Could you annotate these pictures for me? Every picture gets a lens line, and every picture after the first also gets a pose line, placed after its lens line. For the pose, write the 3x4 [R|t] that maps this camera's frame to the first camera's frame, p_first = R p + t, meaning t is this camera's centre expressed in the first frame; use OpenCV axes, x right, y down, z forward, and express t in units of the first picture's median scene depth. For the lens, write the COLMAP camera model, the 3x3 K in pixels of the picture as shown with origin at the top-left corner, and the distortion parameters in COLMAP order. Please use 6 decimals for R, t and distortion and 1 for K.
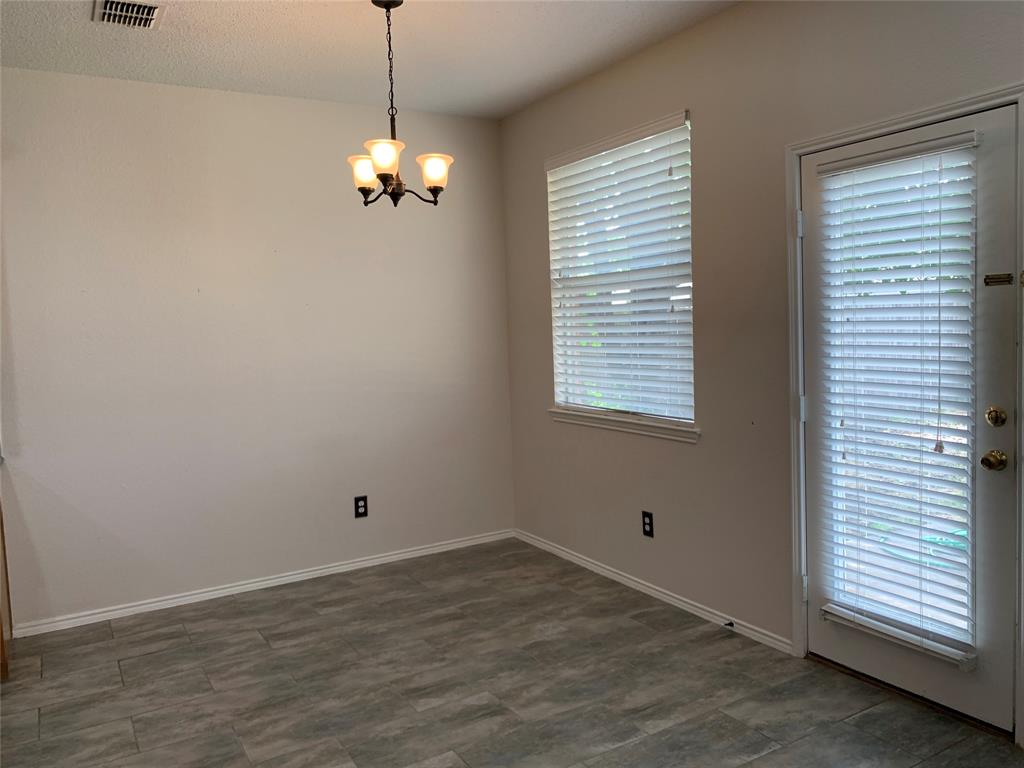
lens RADIAL K [[782.8, 0, 517.2], [0, 782.8, 379.3], [0, 0, 1]] dist [0.041653, -0.065408]
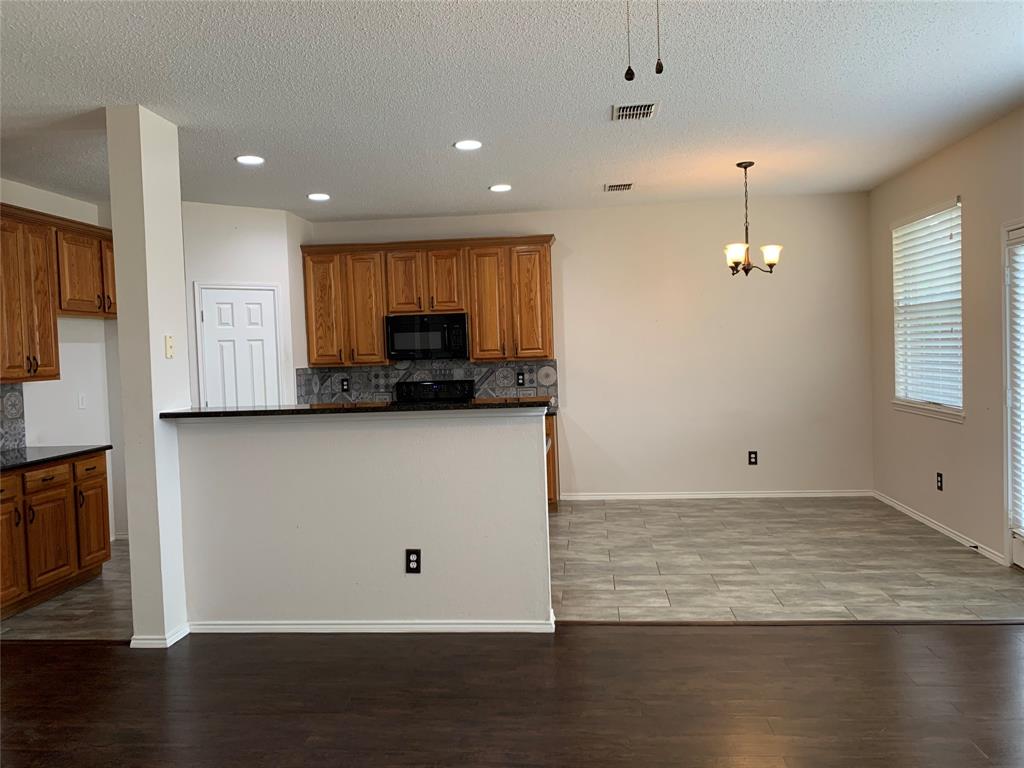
lens RADIAL K [[782.8, 0, 517.4], [0, 782.8, 387.9], [0, 0, 1]] dist [0.041653, -0.065408]
pose [[0.808182, 0.039319, -0.587619, 0.418398], [-0.039306, 0.999145, 0.012796, 0.030370], [0.587620, 0.012756, 0.809036, -0.660042]]
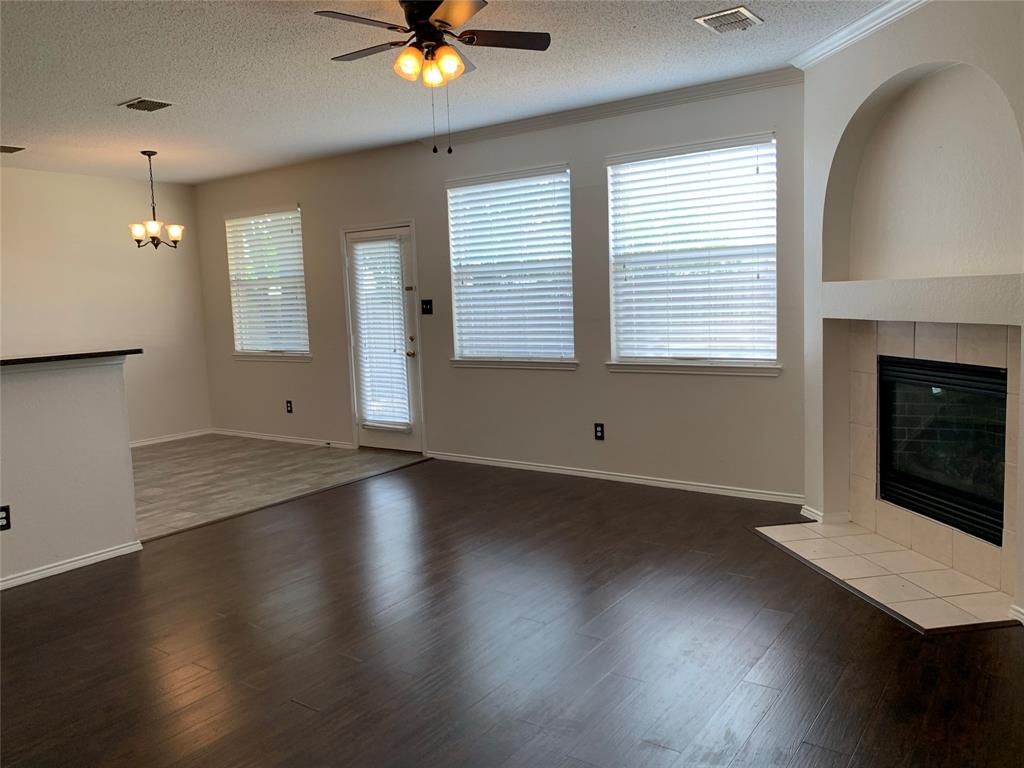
lens RADIAL K [[782.8, 0, 519.1], [0, 782.8, 379.6], [0, 0, 1]] dist [0.041653, -0.065408]
pose [[0.913796, -0.038967, 0.404301, -0.112209], [0.031821, 0.999196, 0.024382, 0.095514], [-0.404926, -0.009415, 0.914301, -1.147871]]
